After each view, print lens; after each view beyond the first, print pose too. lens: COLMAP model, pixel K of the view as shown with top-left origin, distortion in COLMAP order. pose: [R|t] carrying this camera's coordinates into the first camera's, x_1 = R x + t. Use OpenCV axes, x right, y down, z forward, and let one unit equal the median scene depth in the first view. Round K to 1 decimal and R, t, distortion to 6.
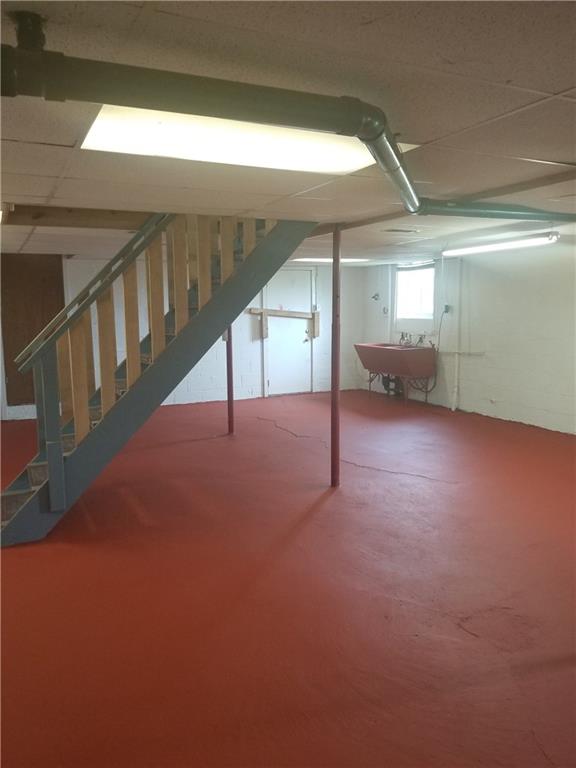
lens RADIAL K [[602.2, 0, 287.9], [0, 602.2, 408.2], [0, 0, 1]] dist [0.005657, 0.000626]
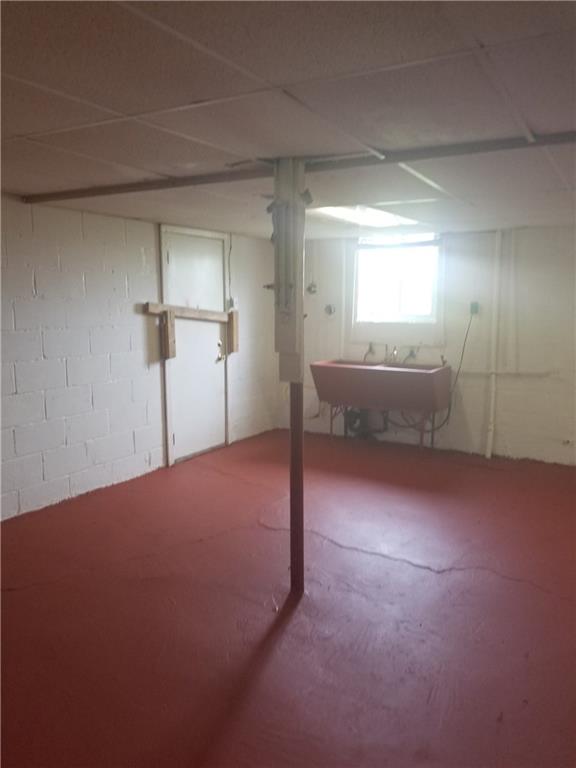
lens RADIAL K [[602.2, 0, 287.9], [0, 602.2, 408.2], [0, 0, 1]] dist [0.005657, 0.000626]
pose [[0.834876, -0.083119, 0.544126, -0.248121], [0.079919, 0.996362, 0.029579, -0.079748], [-0.544605, 0.018791, 0.838482, 0.488325]]
